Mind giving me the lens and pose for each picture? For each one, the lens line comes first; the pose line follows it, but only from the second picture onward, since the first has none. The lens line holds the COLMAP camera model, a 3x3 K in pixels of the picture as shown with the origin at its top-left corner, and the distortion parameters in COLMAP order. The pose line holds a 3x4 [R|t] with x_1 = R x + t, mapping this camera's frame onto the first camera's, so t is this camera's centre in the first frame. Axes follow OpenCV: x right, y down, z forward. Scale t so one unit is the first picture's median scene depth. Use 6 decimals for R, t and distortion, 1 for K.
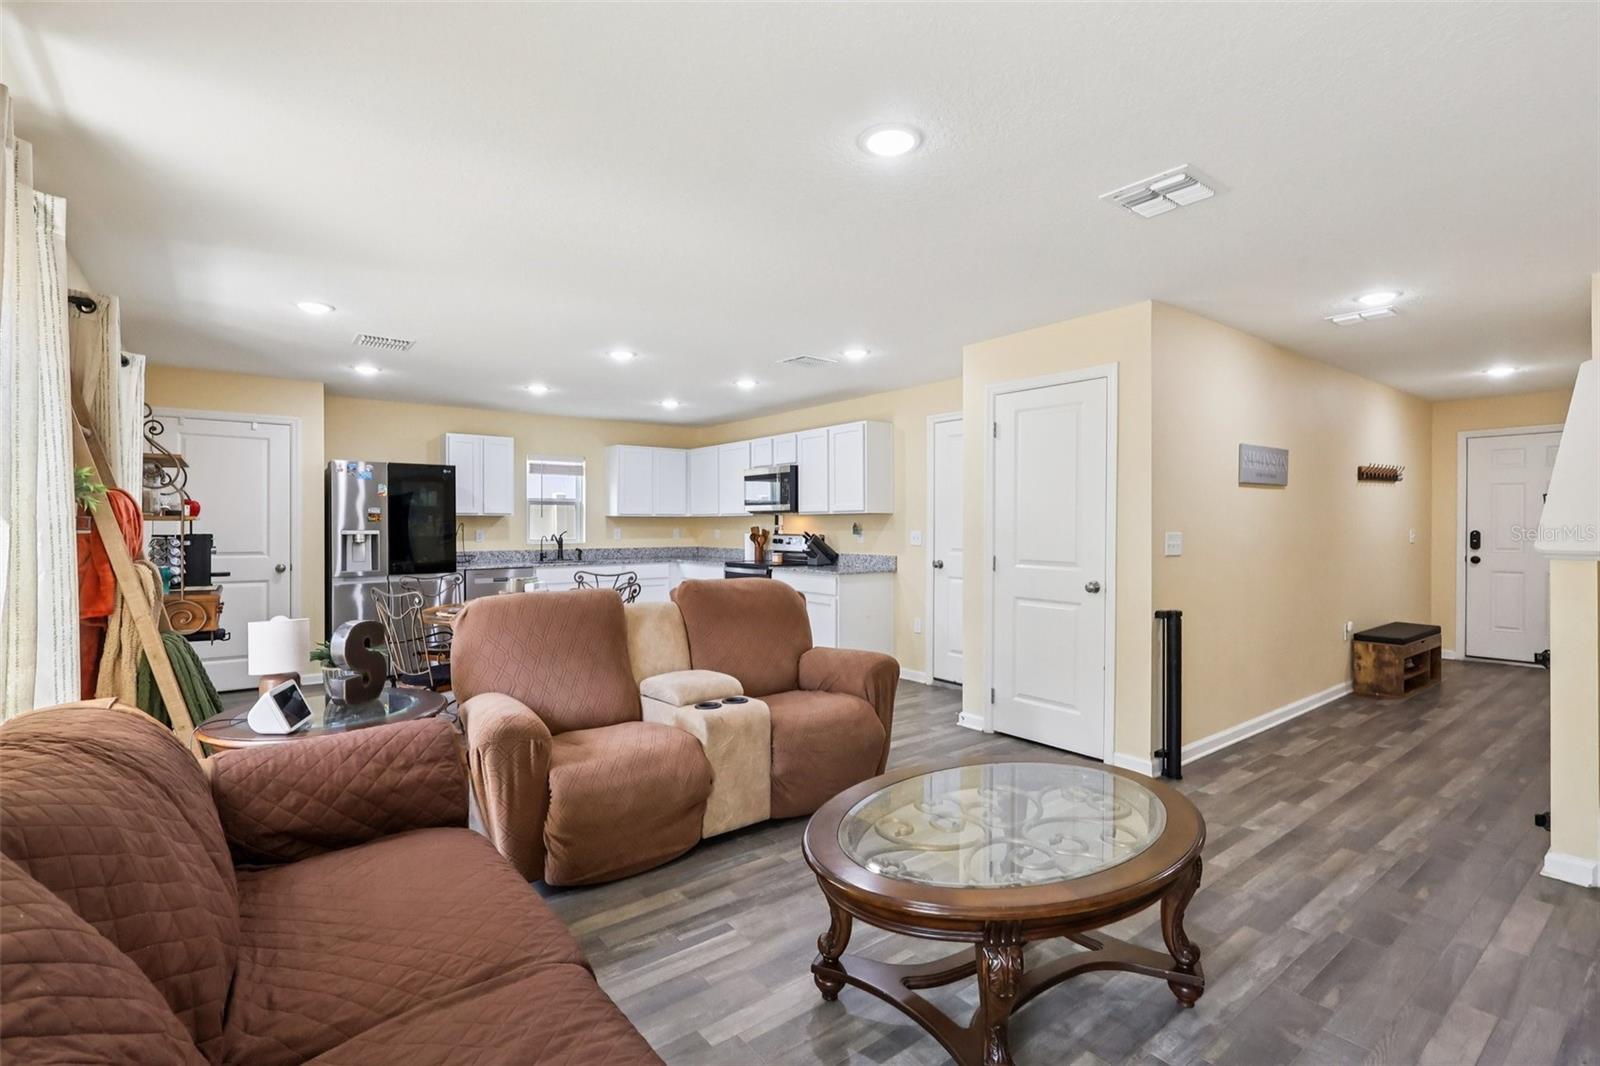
lens RADIAL K [[751.7, 0, 804.2], [0, 751.7, 533.2], [0, 0, 1]] dist [-0.000483, 0.000832]
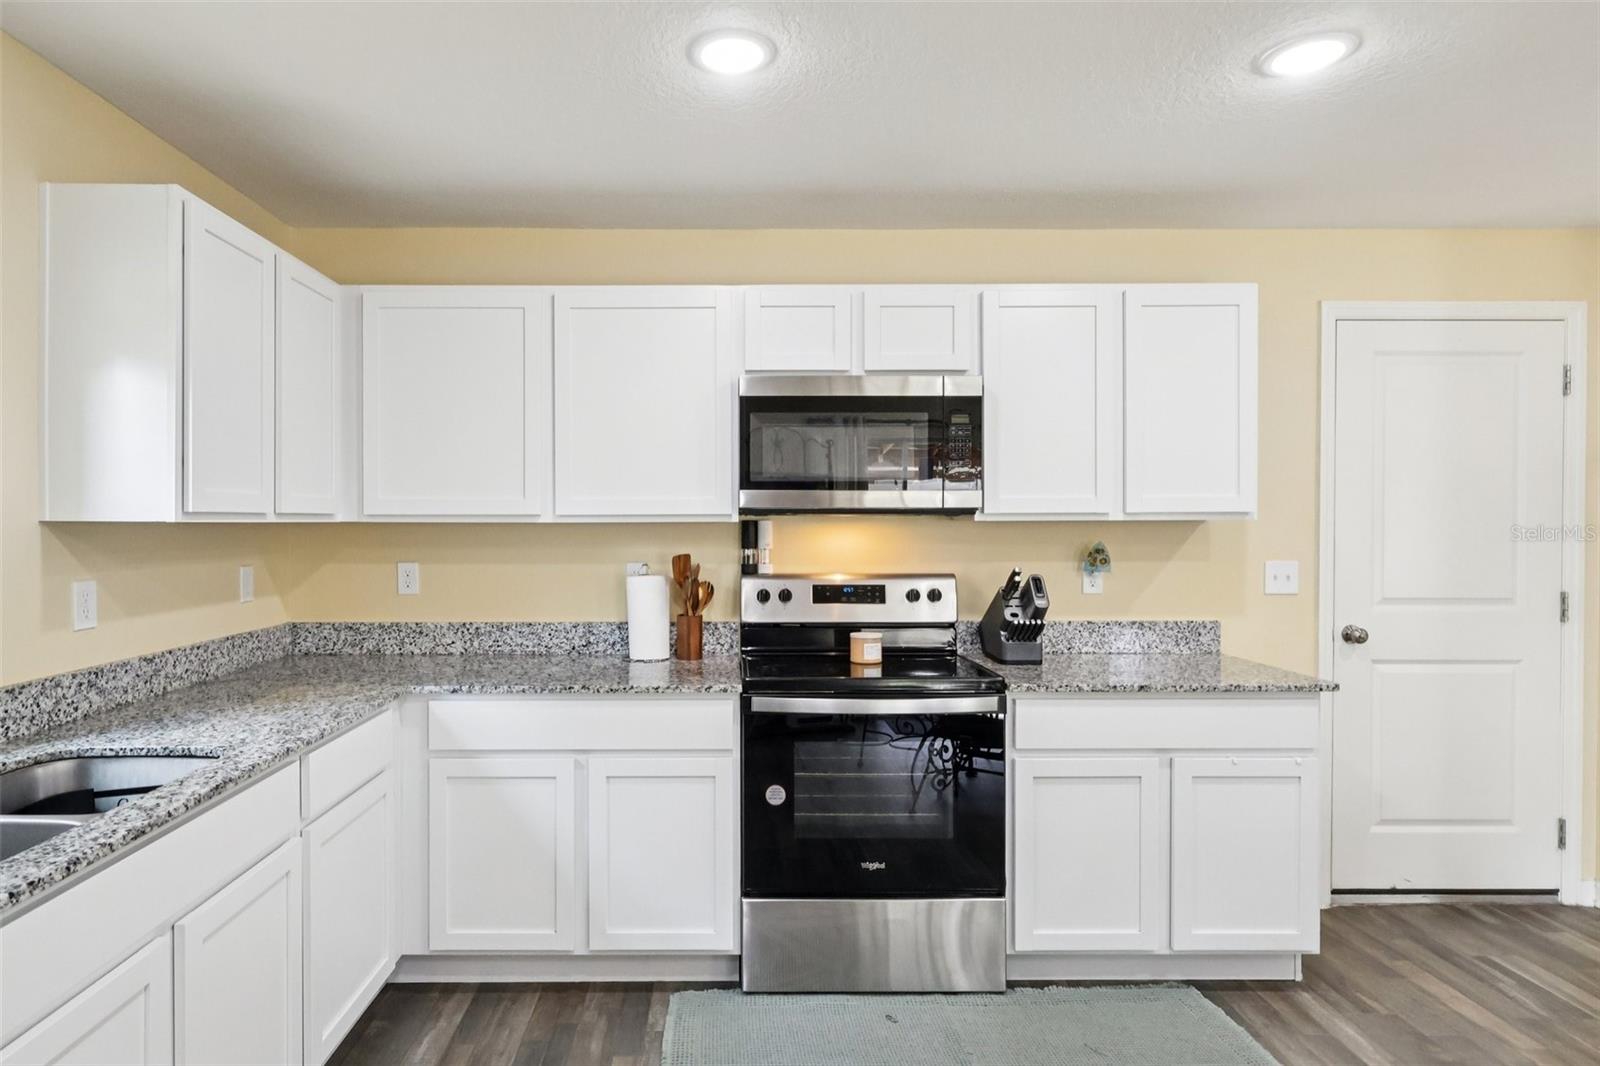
lens RADIAL K [[889.3, 0, 726.8], [0, 889.3, 532.6], [0, 0, 1]] dist [-0.000252, 0.000602]
pose [[0.612148, -0.007332, 0.790709, -0.420160], [0.010909, 0.999940, 0.000827, -0.021728], [-0.790668, 0.008119, 0.612191, 0.865625]]
